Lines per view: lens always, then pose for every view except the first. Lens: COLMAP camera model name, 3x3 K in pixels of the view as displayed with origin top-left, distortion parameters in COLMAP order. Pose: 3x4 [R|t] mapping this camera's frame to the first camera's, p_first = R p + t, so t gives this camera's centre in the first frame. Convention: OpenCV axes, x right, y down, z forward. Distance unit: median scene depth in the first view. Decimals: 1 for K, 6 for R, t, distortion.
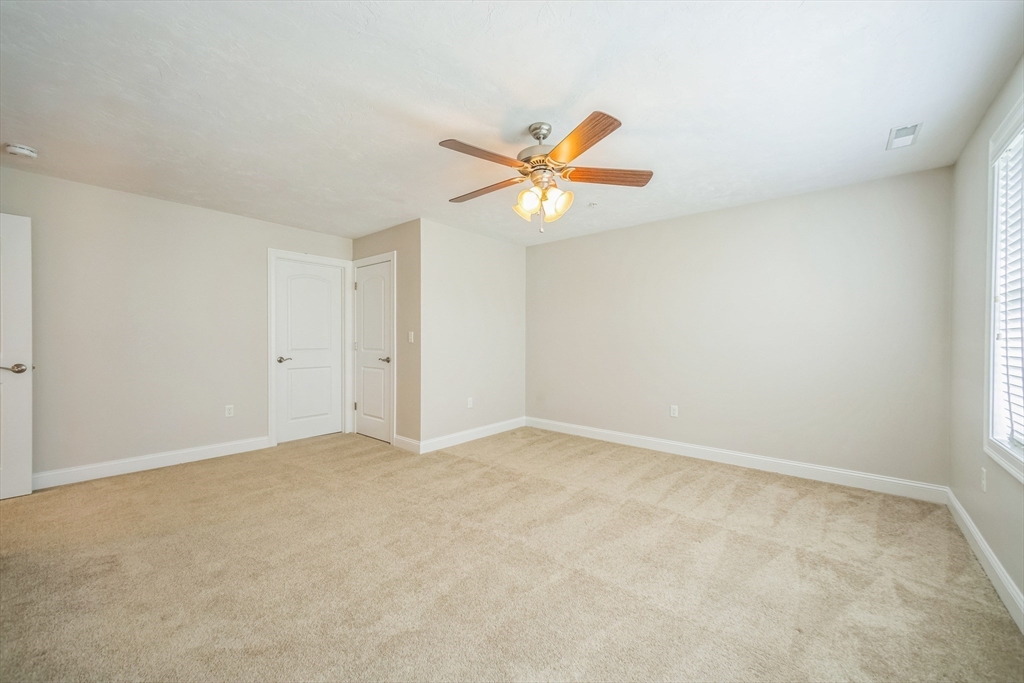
lens RADIAL K [[399.5, 0, 513.1], [0, 399.5, 346.3], [0, 0, 1]] dist [-0.000074, -0.000002]
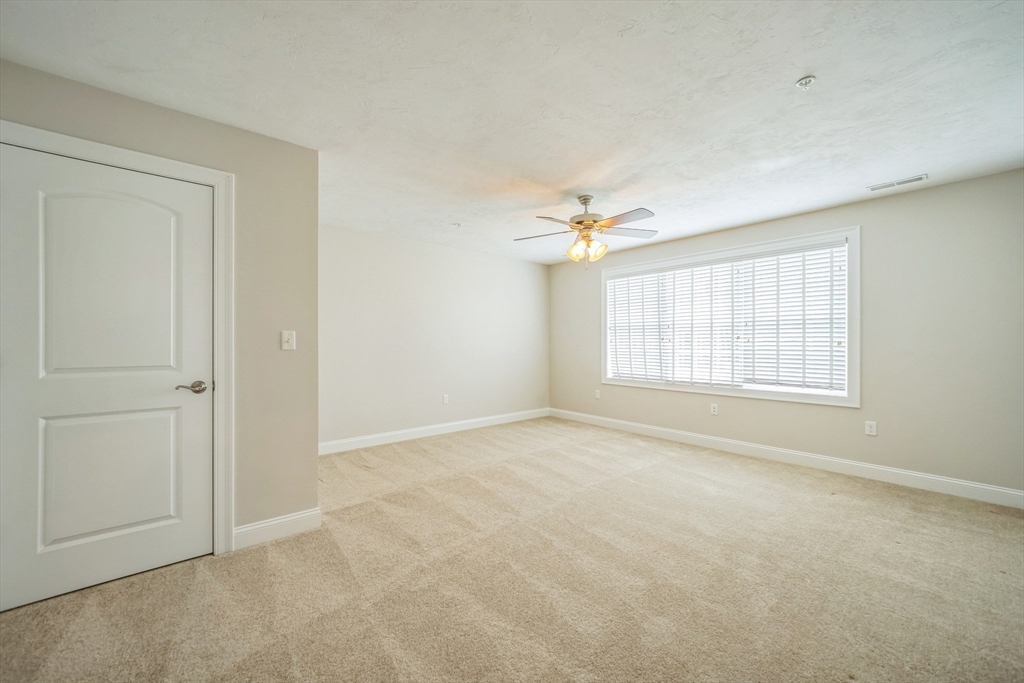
lens RADIAL K [[407.2, 0, 512.0], [0, 407.2, 341.5], [0, 0, 1]] dist [-0.000857, 0.000077]
pose [[0.132496, -0.002470, 0.991181, -0.864969], [0.014518, 0.999894, 0.000551, -0.018046], [-0.991077, 0.014317, 0.132518, 0.640763]]
